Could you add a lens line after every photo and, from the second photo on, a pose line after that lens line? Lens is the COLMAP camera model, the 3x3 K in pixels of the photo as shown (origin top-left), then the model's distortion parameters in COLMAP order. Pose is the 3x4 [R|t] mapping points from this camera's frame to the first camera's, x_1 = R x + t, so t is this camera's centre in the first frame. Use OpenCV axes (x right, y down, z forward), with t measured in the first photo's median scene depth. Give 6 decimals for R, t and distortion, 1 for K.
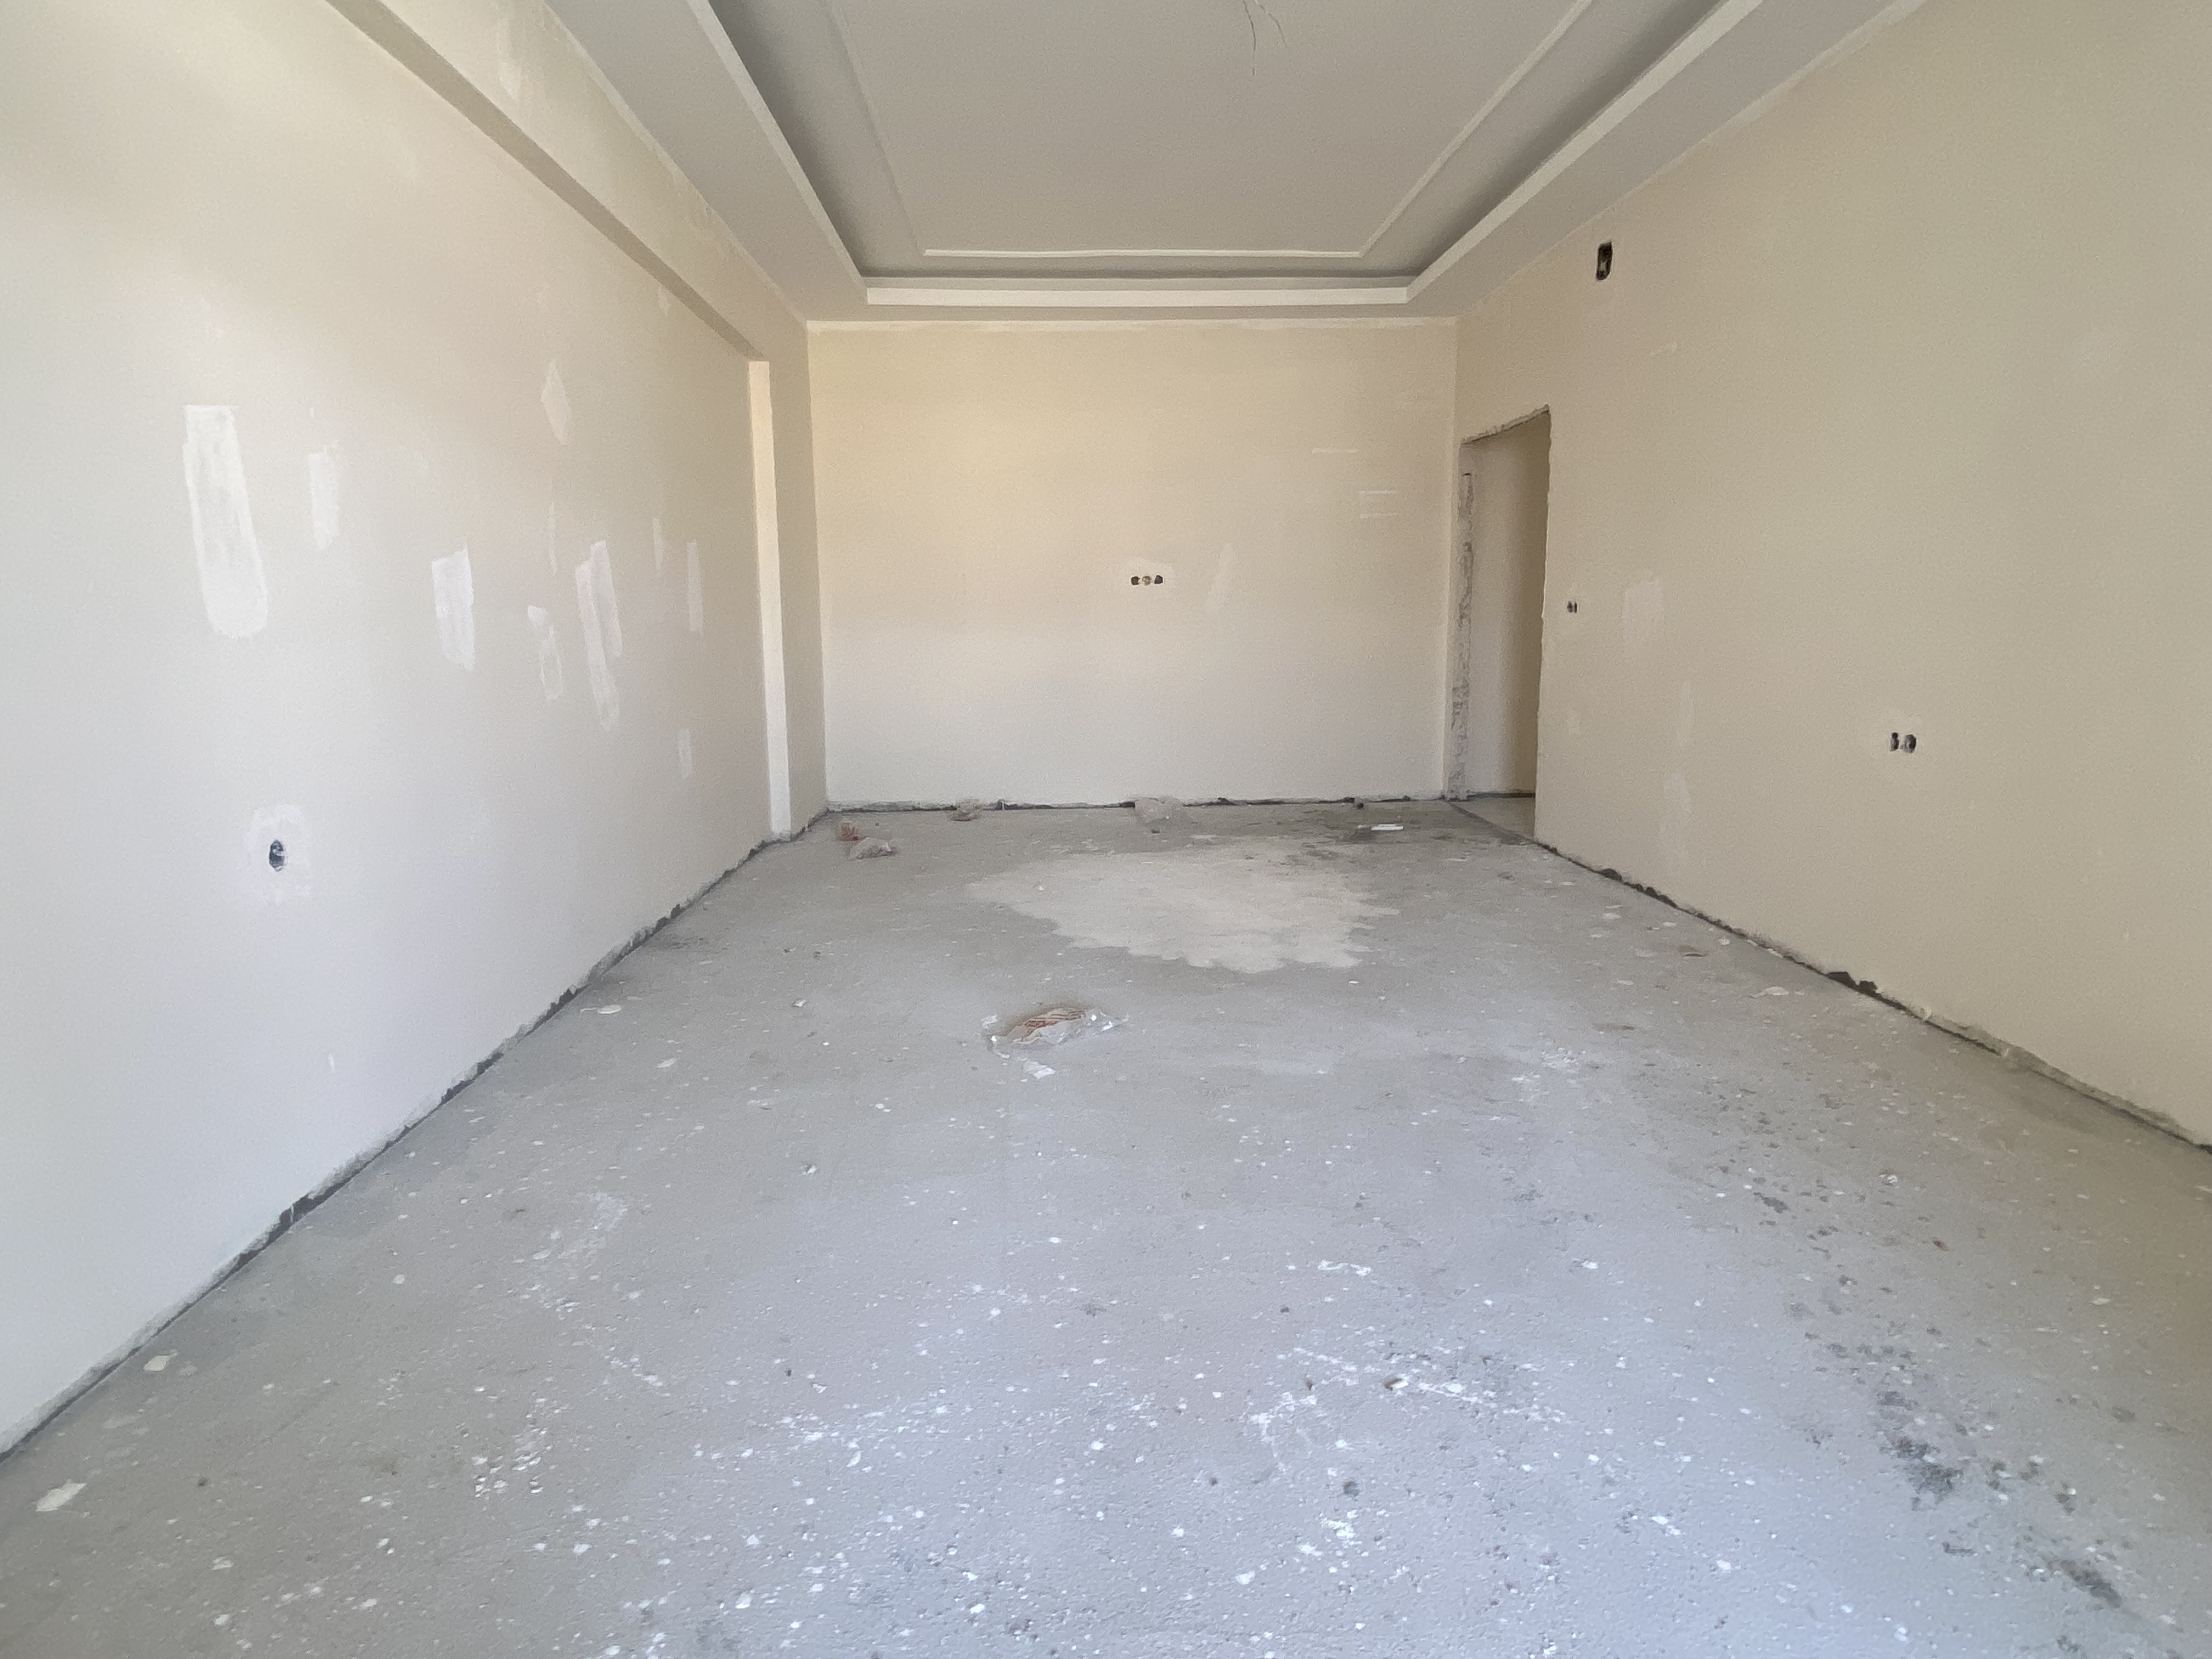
lens RADIAL K [[1215.0, 0, 1099.8], [0, 1215.0, 810.5], [0, 0, 1]] dist [0.044663, -0.047628]
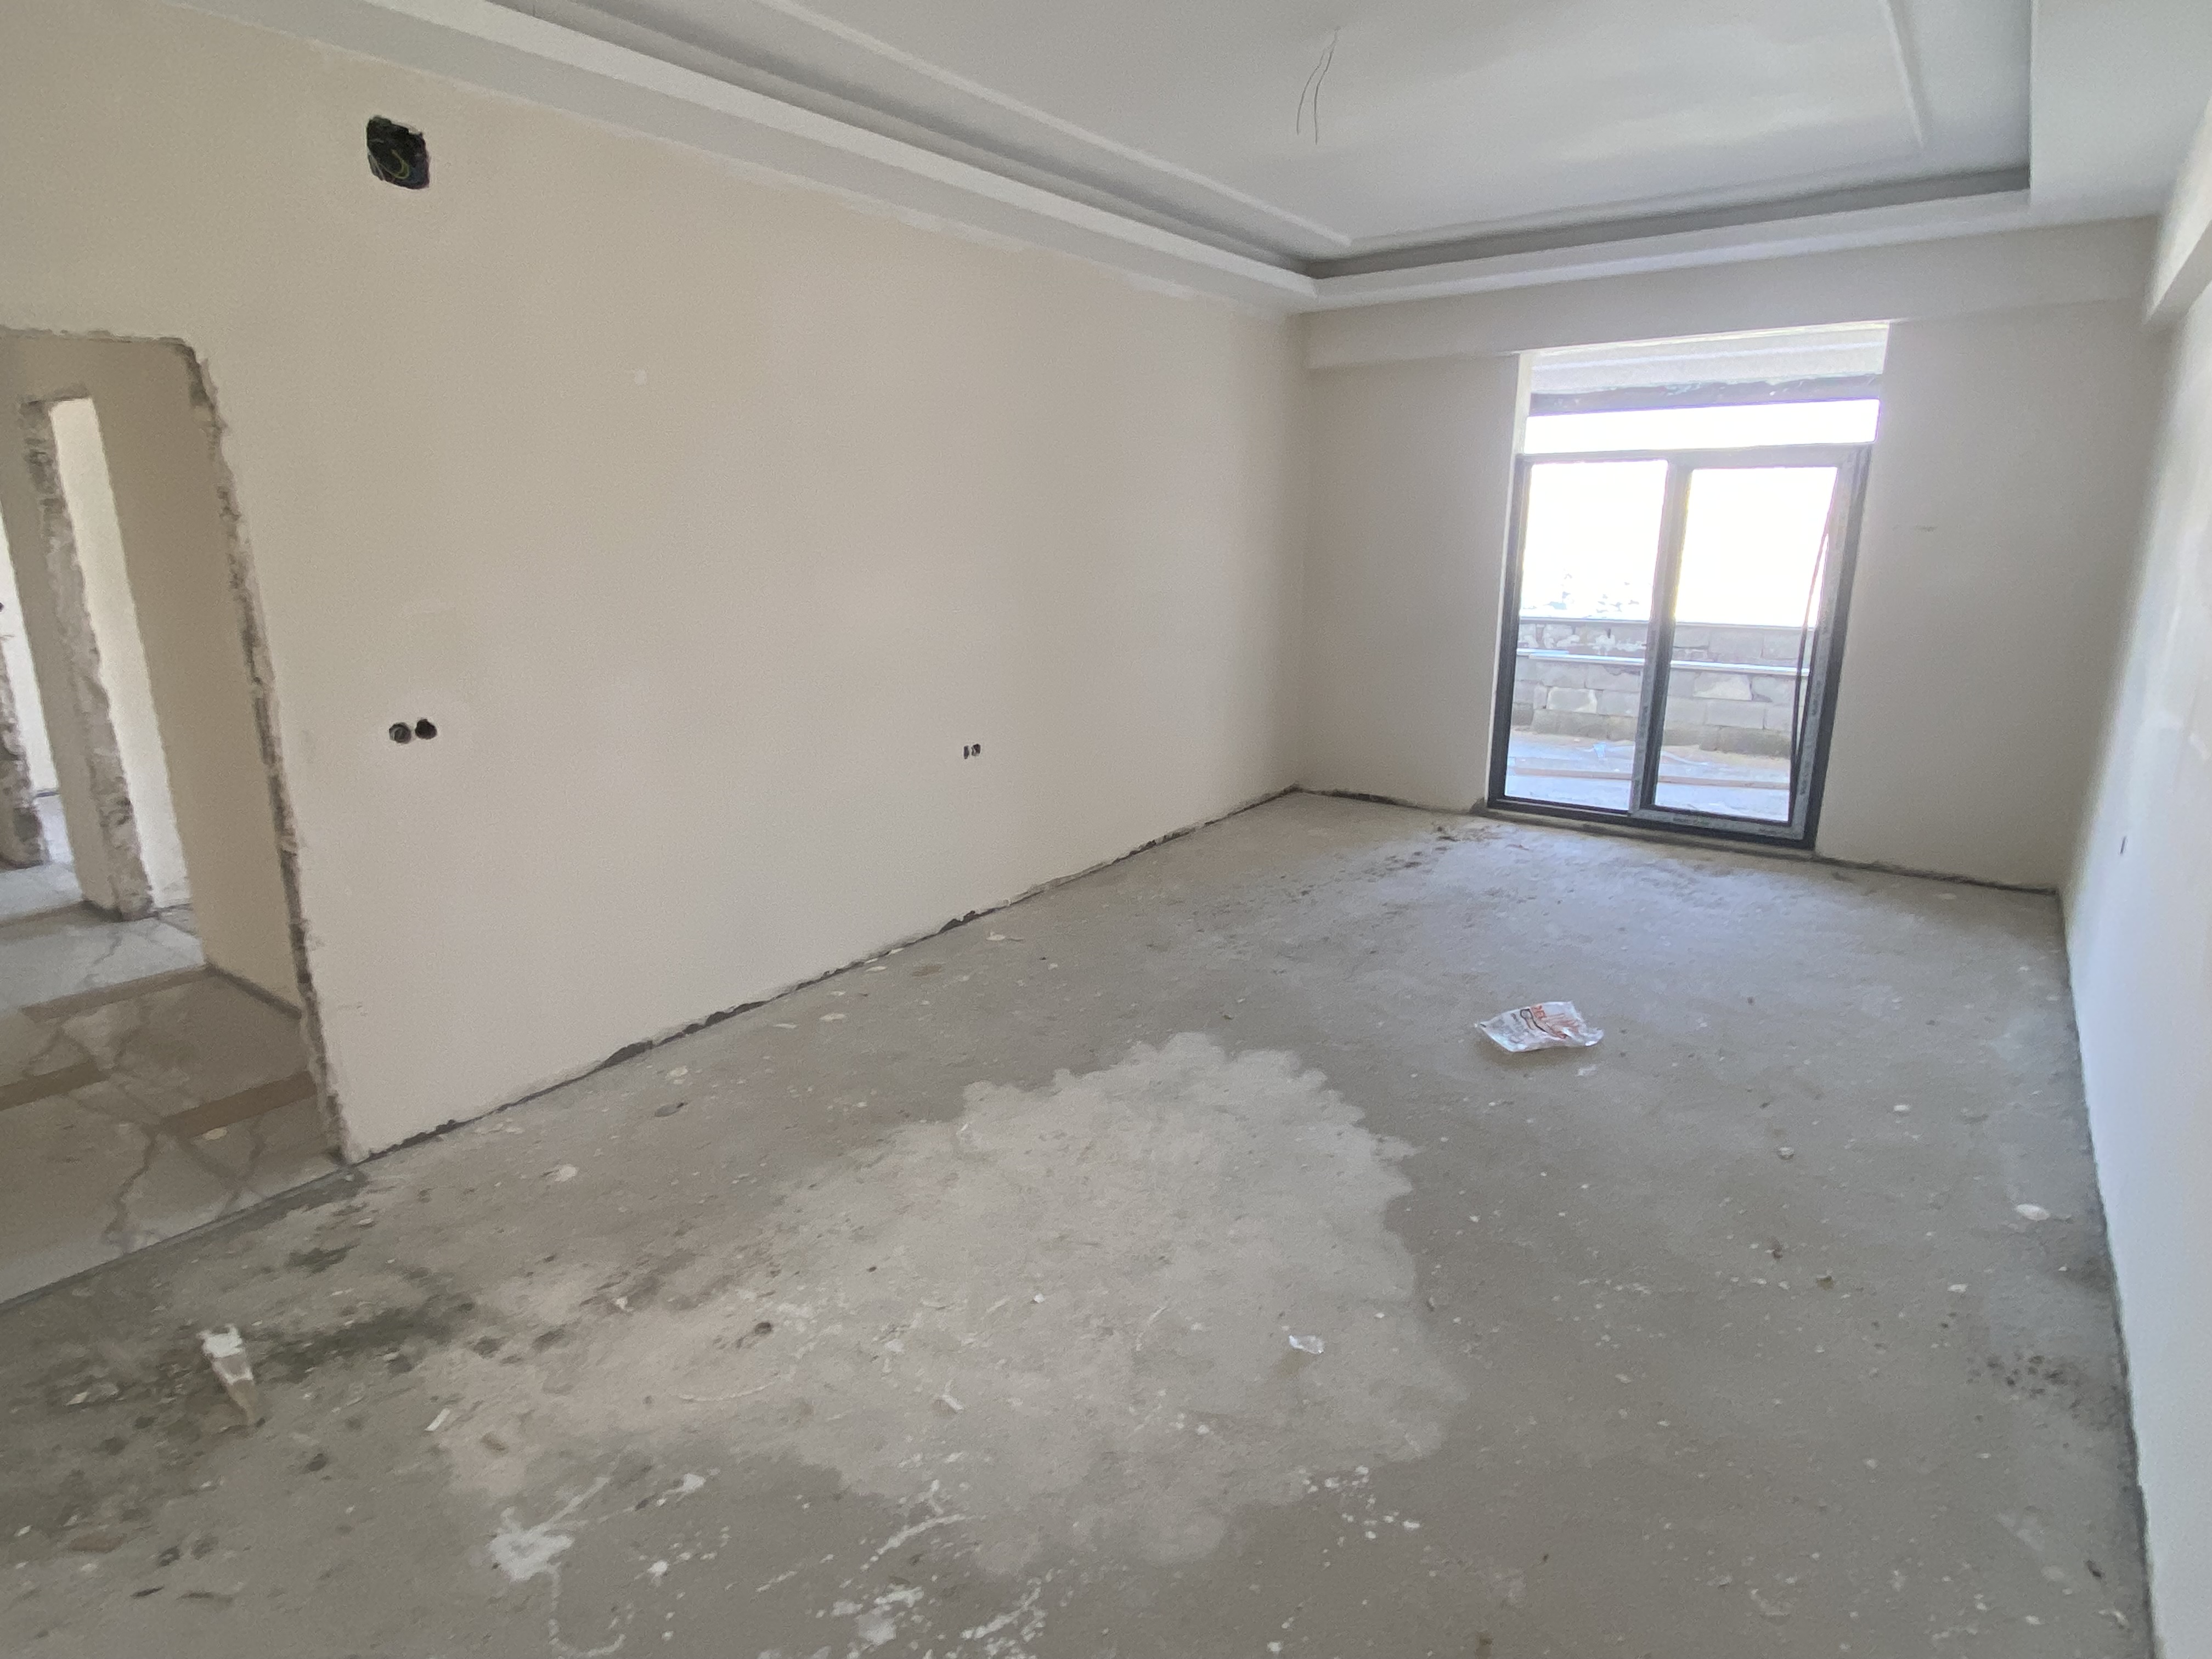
lens RADIAL K [[1215.0, 0, 1115.2], [0, 1215.0, 809.3], [0, 0, 1]] dist [0.044663, -0.047628]
pose [[-0.794981, -0.124569, 0.593707, -0.393848], [0.108925, 0.933472, 0.341708, -0.490321], [-0.596776, 0.336321, -0.728524, 2.051588]]
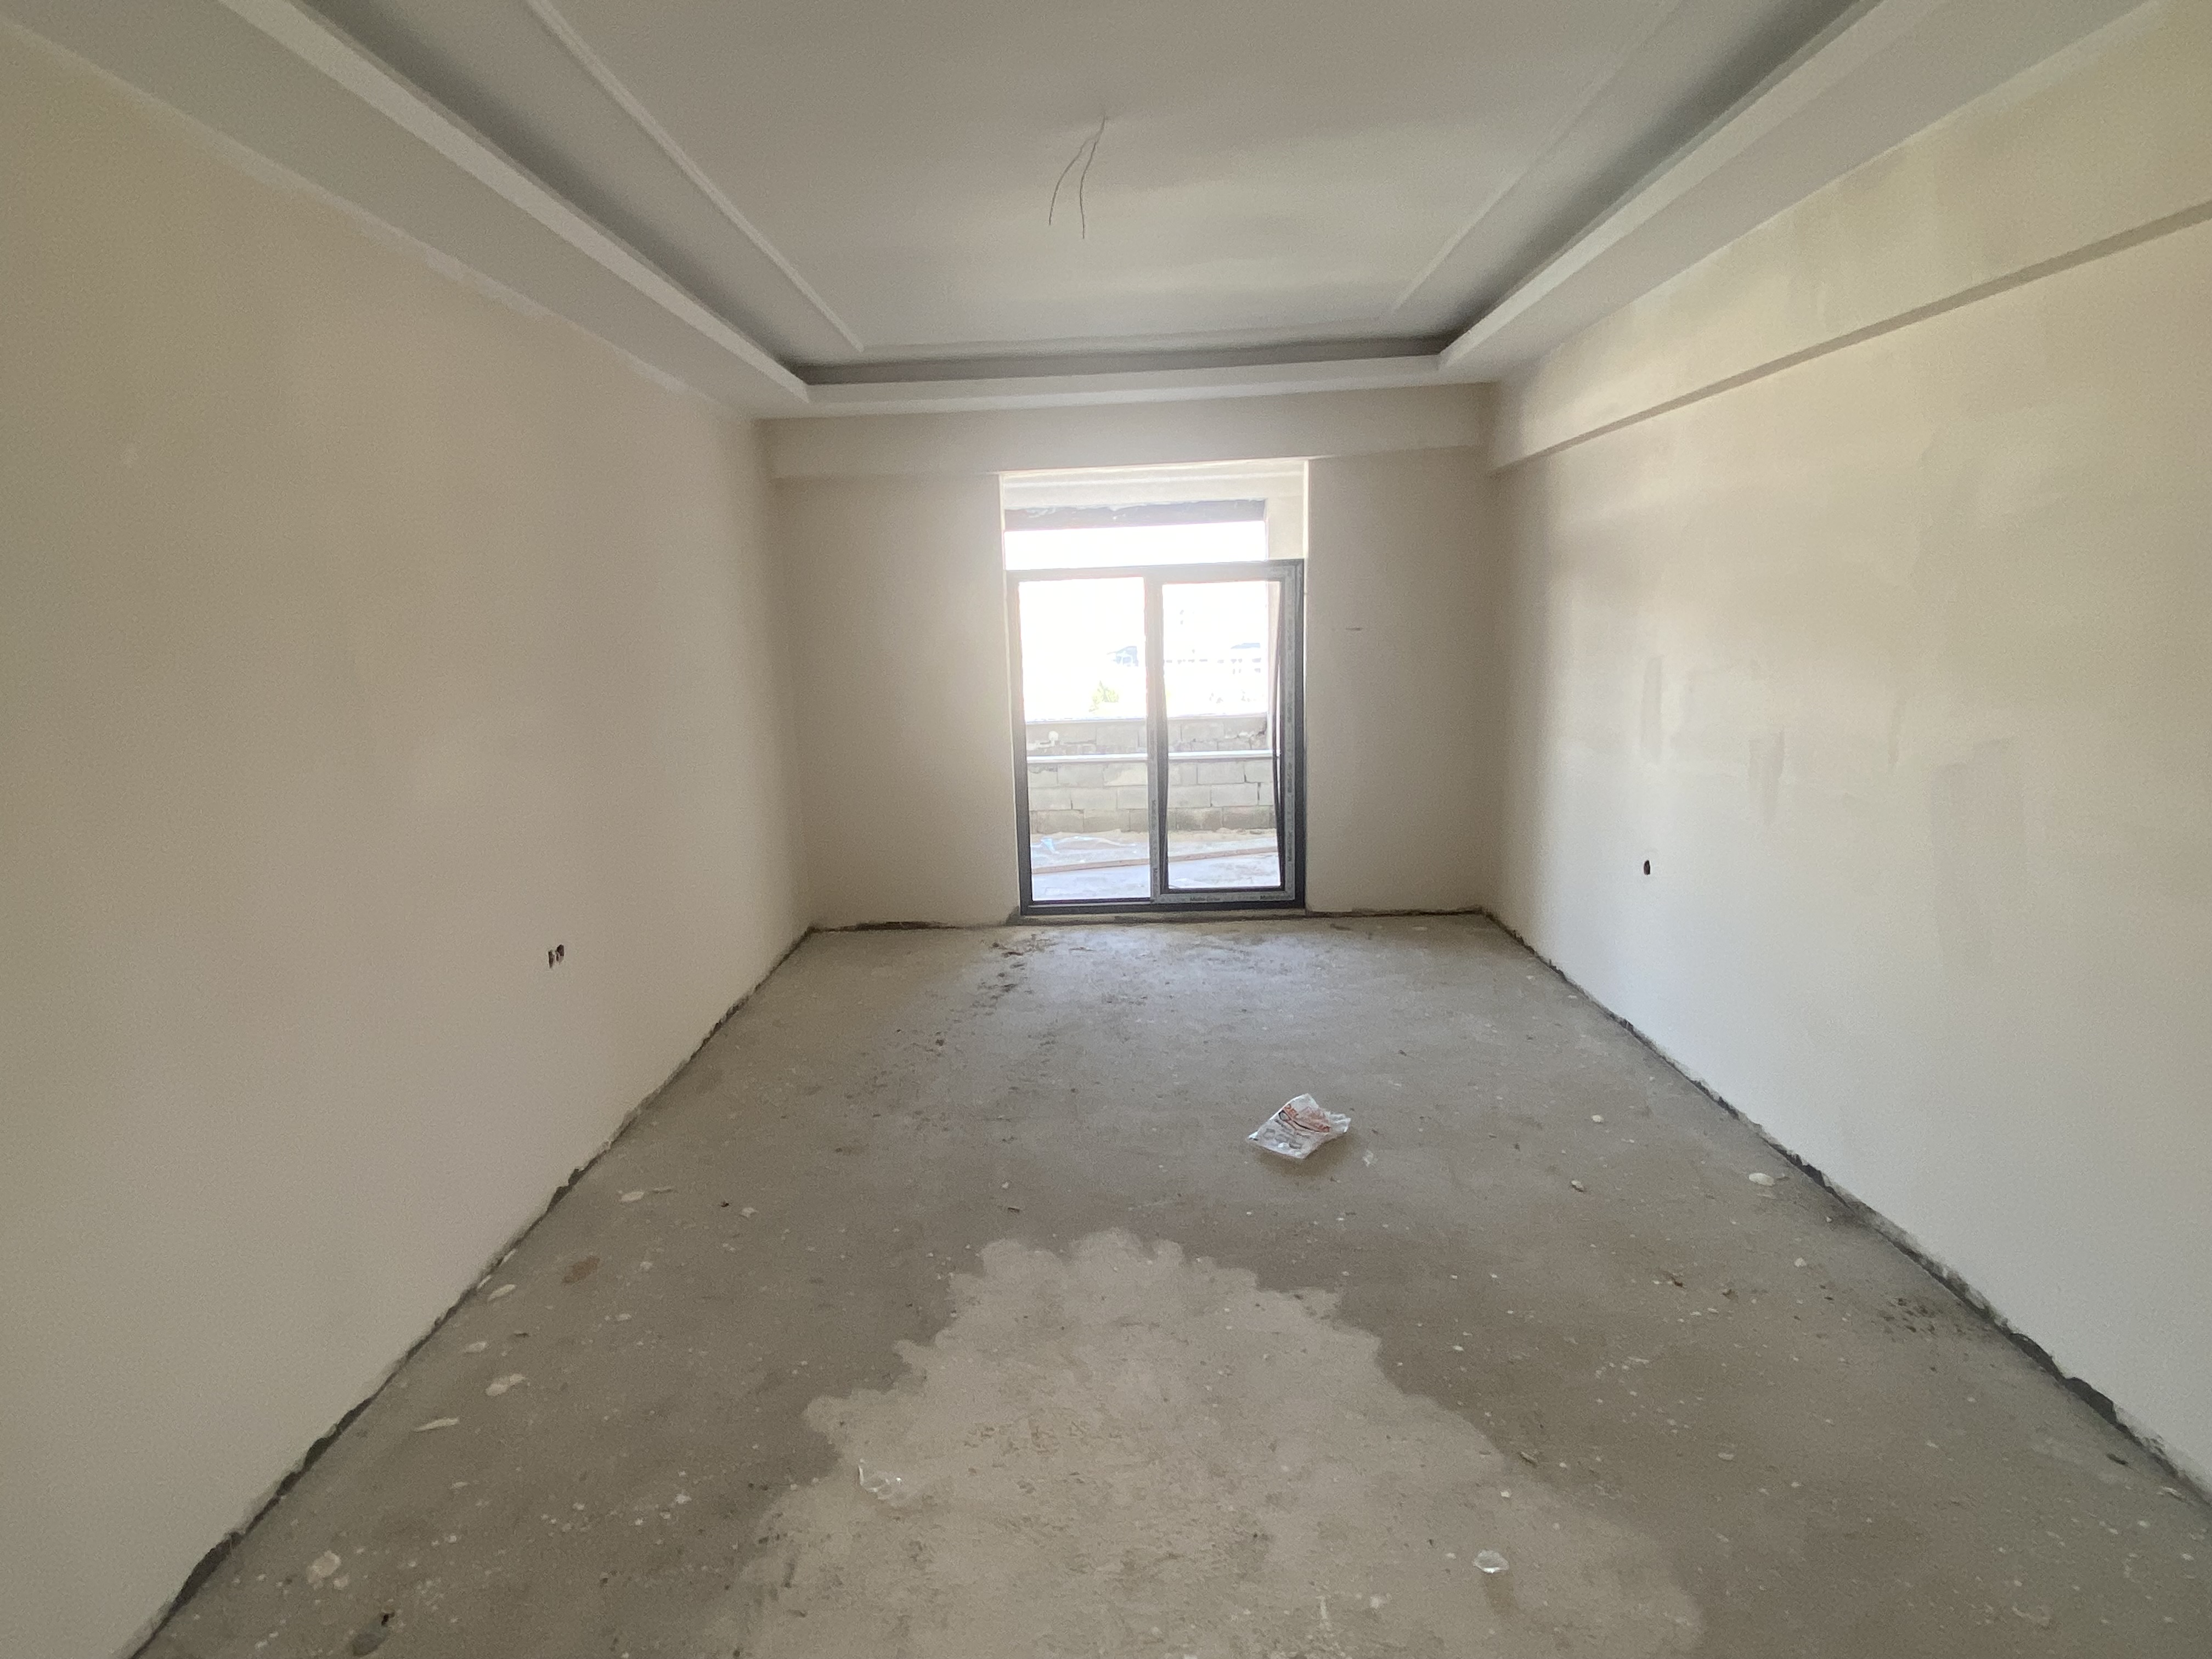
lens RADIAL K [[1215.0, 0, 1098.0], [0, 1215.0, 817.9], [0, 0, 1]] dist [0.044663, -0.047628]
pose [[-0.997438, 0.040012, 0.059303, 0.084086], [0.056768, 0.947137, 0.315768, -0.514826], [-0.043534, 0.318325, -0.946981, 2.050387]]
